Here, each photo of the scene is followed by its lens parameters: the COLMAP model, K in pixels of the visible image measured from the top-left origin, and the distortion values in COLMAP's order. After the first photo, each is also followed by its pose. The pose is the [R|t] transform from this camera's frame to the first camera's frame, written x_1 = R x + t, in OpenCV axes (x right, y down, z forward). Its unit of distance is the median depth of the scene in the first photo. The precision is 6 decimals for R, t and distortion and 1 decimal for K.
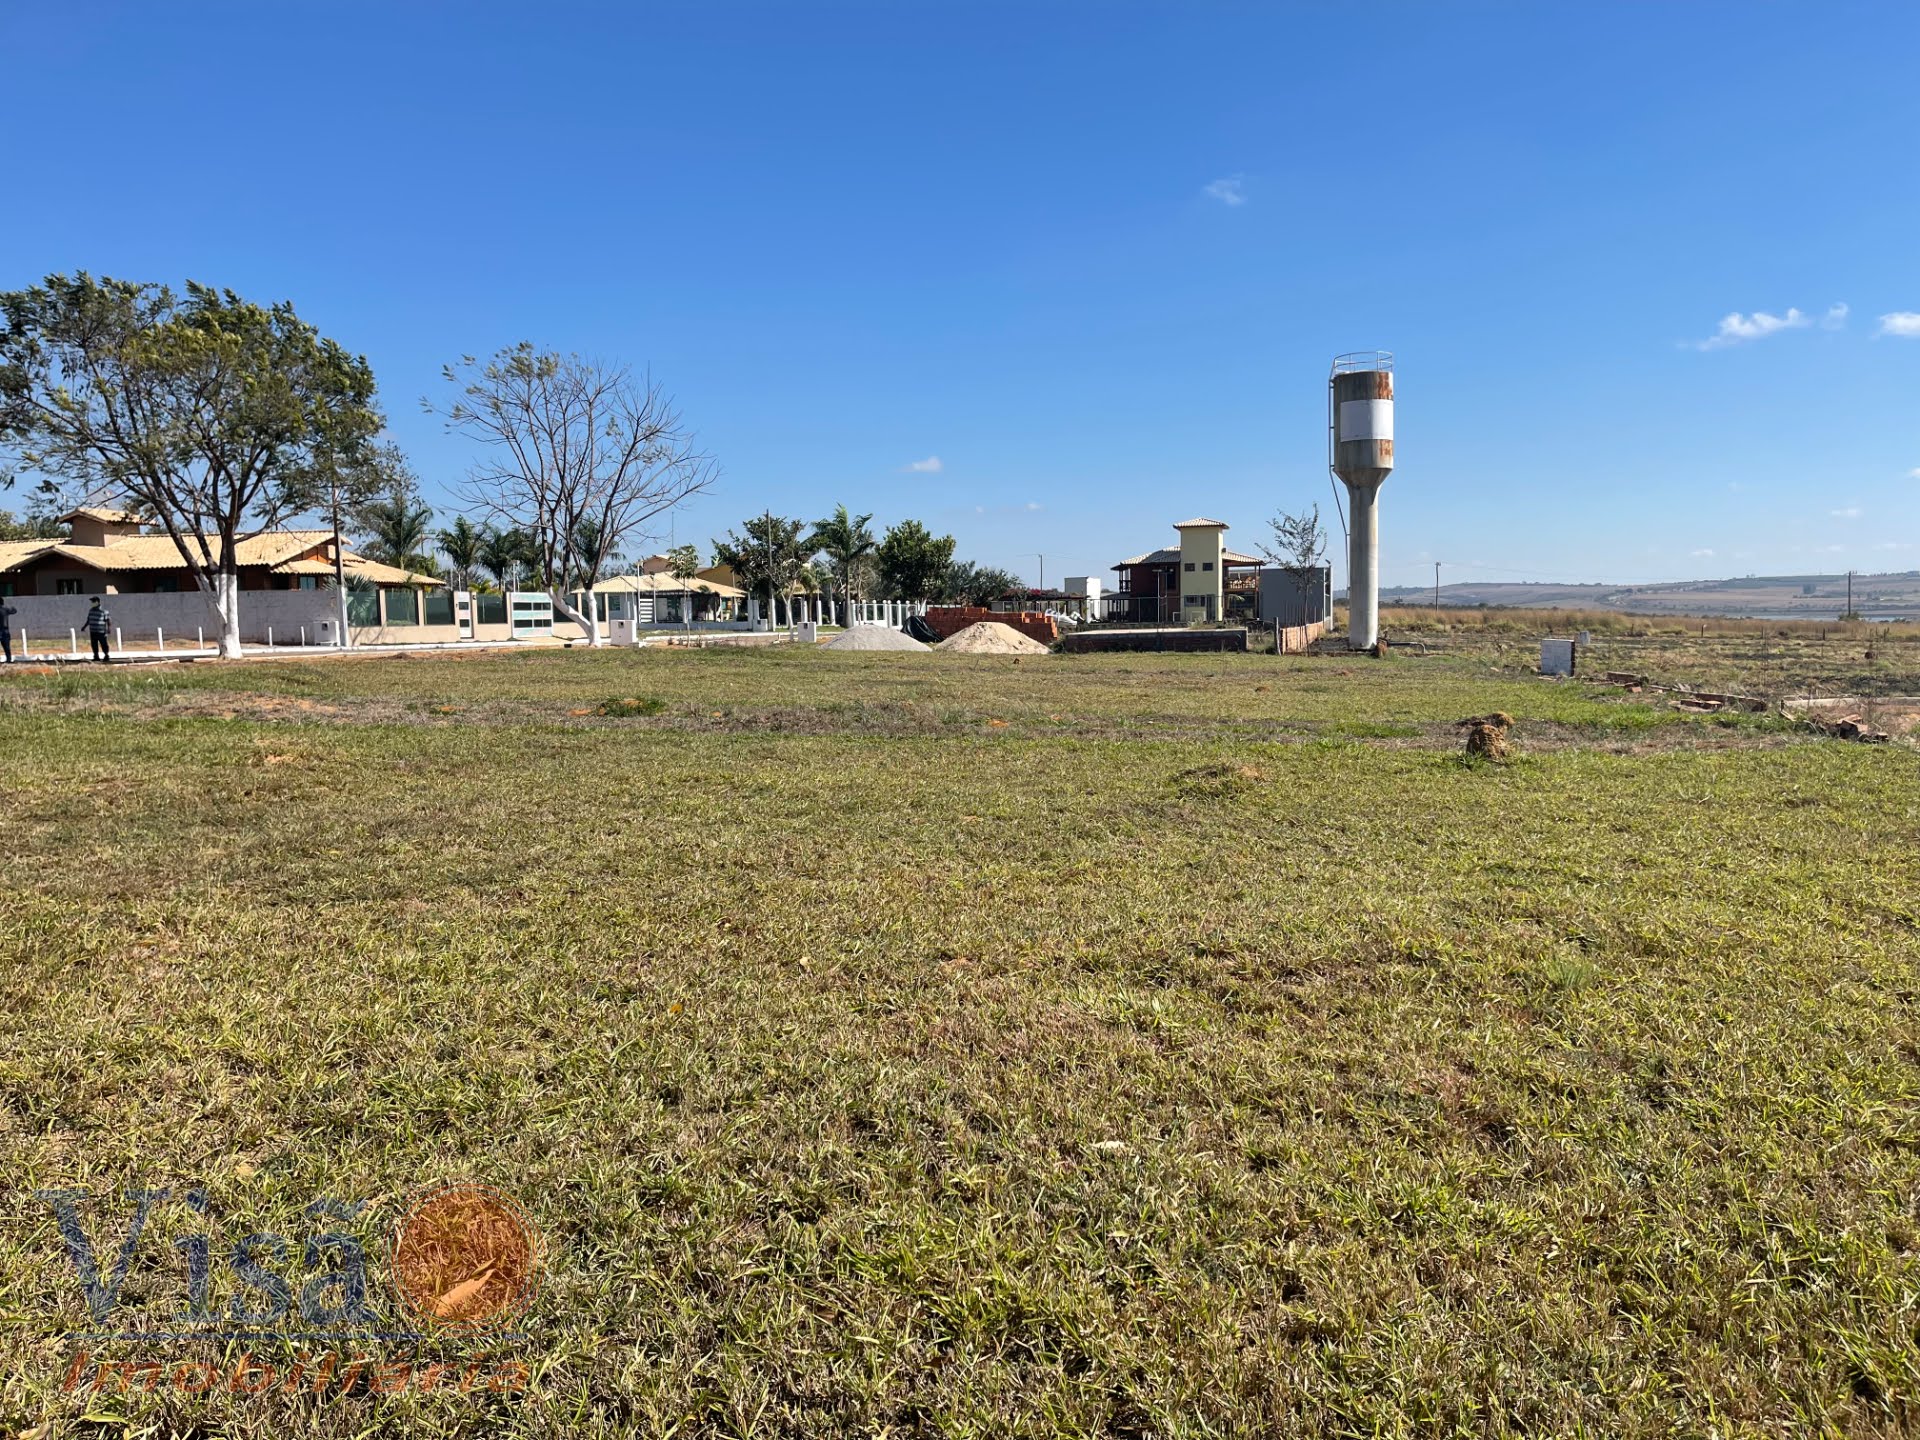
lens RADIAL K [[1440.3, 0, 970.8], [0, 1440.3, 733.2], [0, 0, 1]] dist [0.084098, -0.104464]
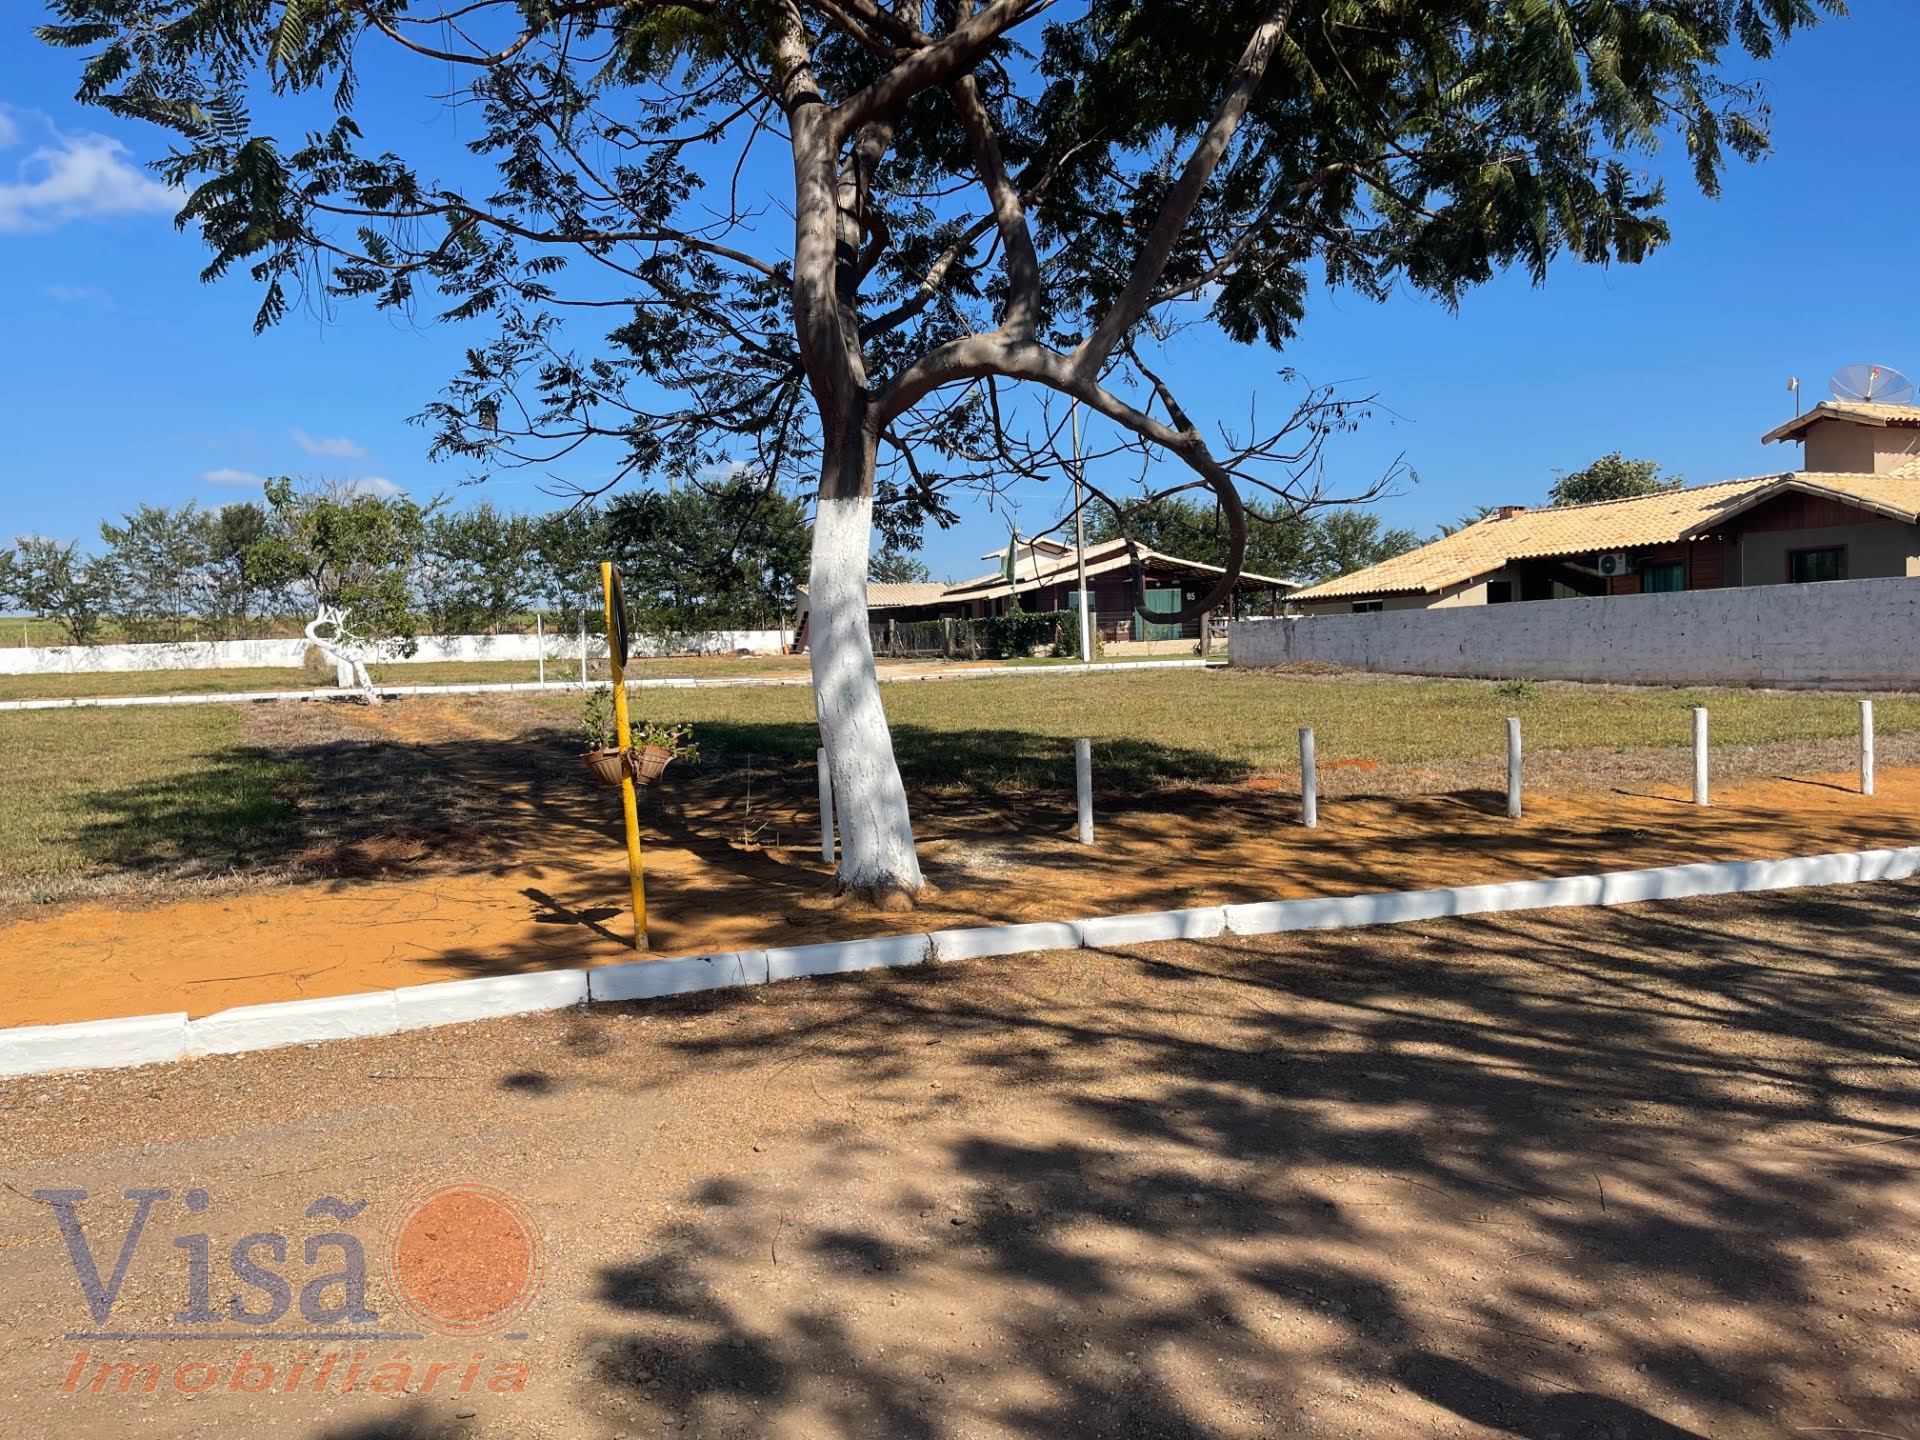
lens RADIAL K [[1440.3, 0, 944.6], [0, 1440.3, 728.4], [0, 0, 1]] dist [0.084098, -0.104464]
pose [[0.549978, 0.044191, -0.834009, -2.210933], [-0.044995, 0.998717, 0.023246, -0.272627], [0.833966, 0.024741, 0.551261, 3.027737]]
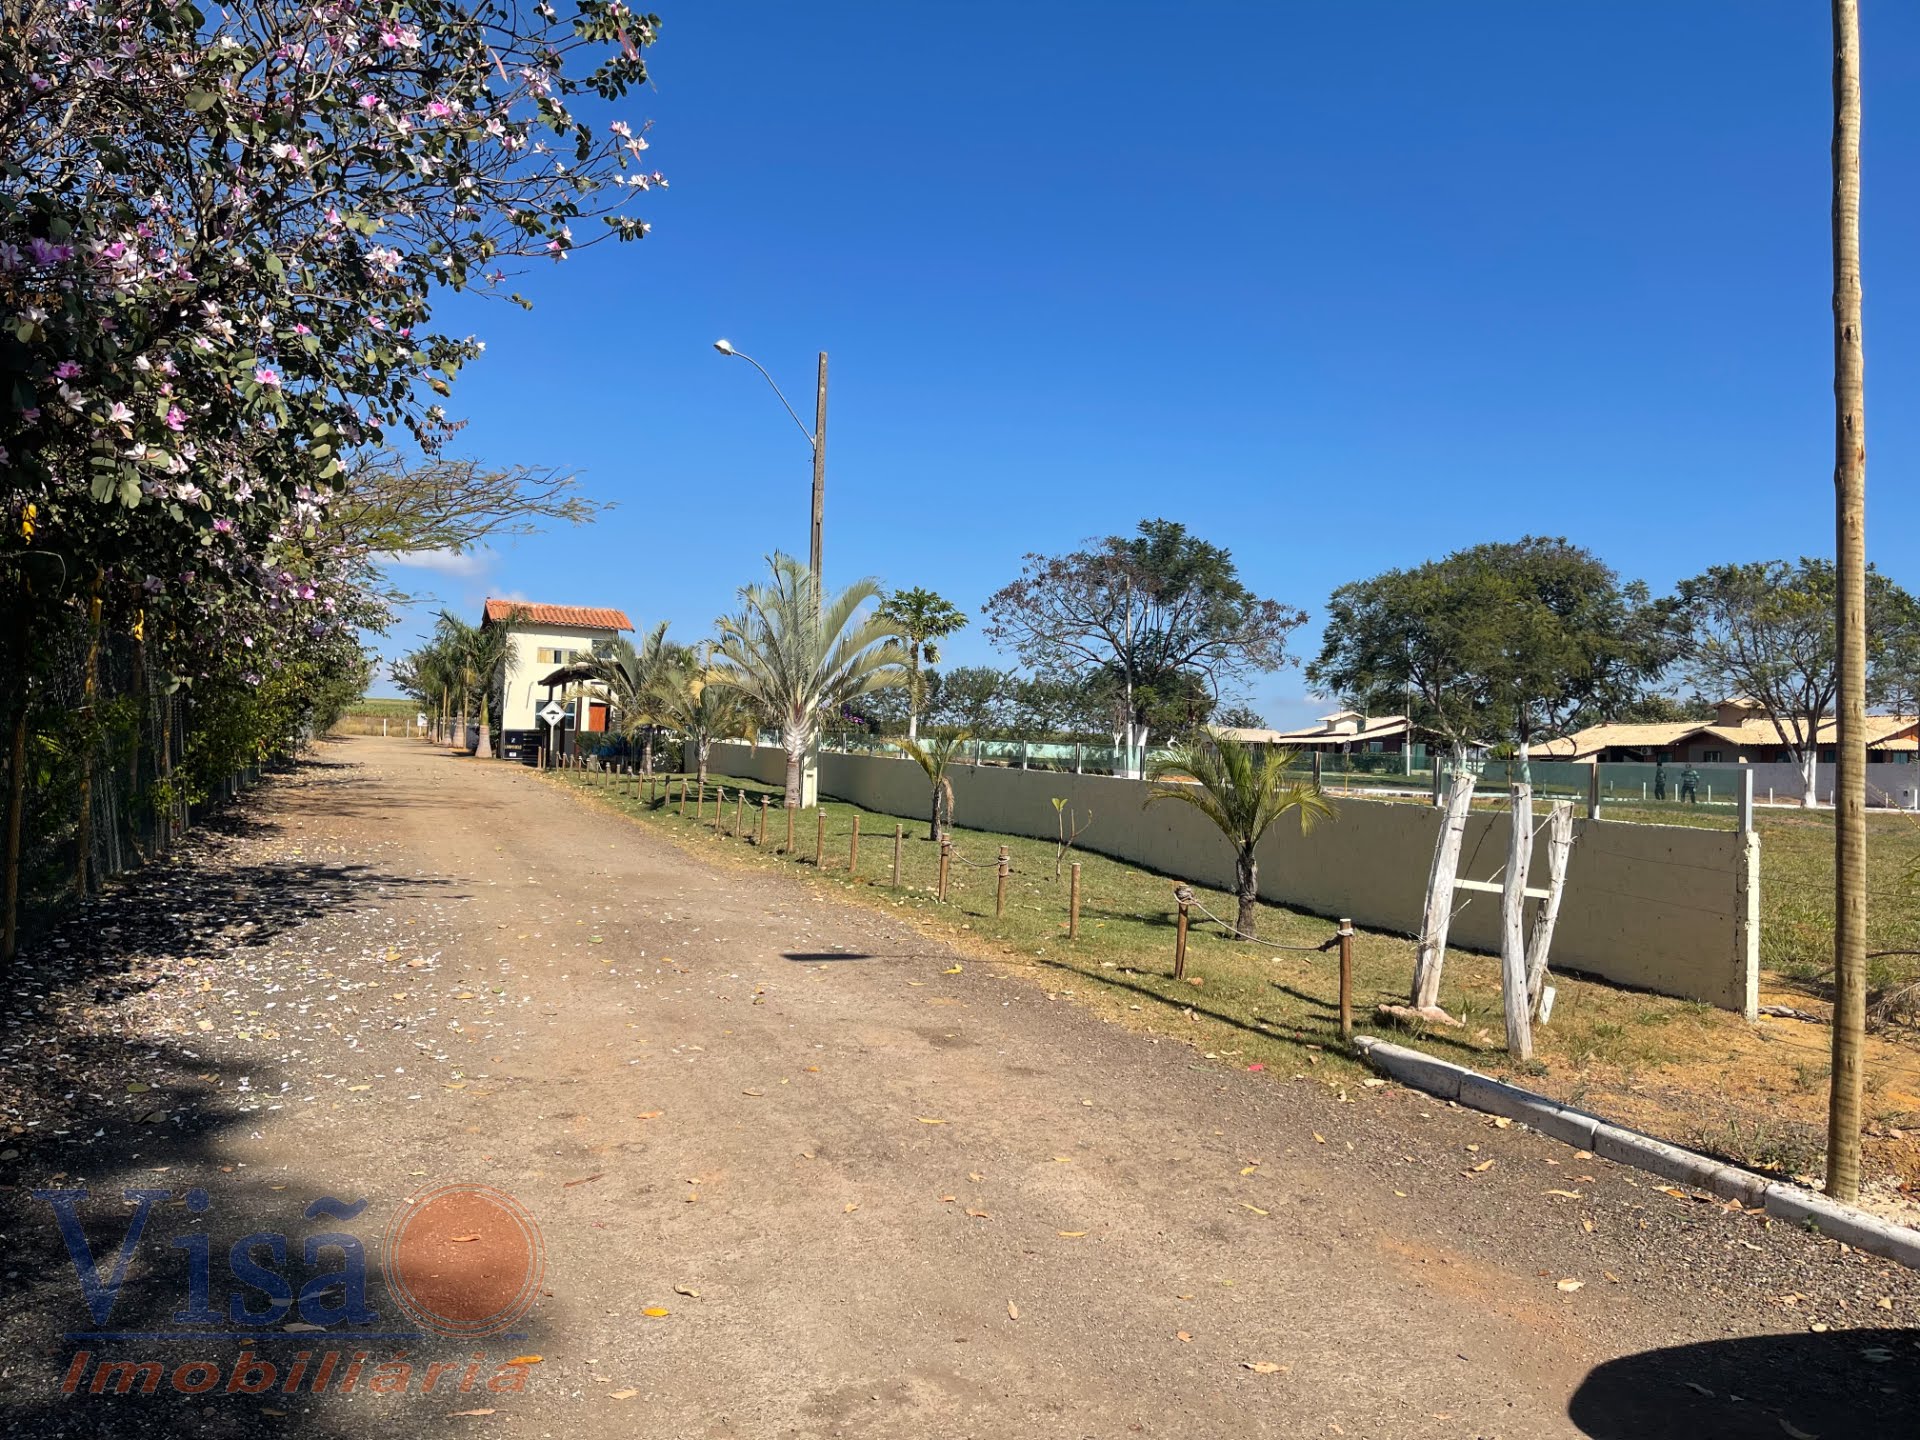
lens RADIAL K [[1440.3, 0, 944.1], [0, 1440.3, 755.9], [0, 0, 1]] dist [0.084098, -0.104464]
pose [[0.505259, 0.025478, -0.862592, 1.106953], [-0.112682, 0.992954, -0.036674, 0.166958], [0.855580, 0.115729, 0.504569, -1.672596]]
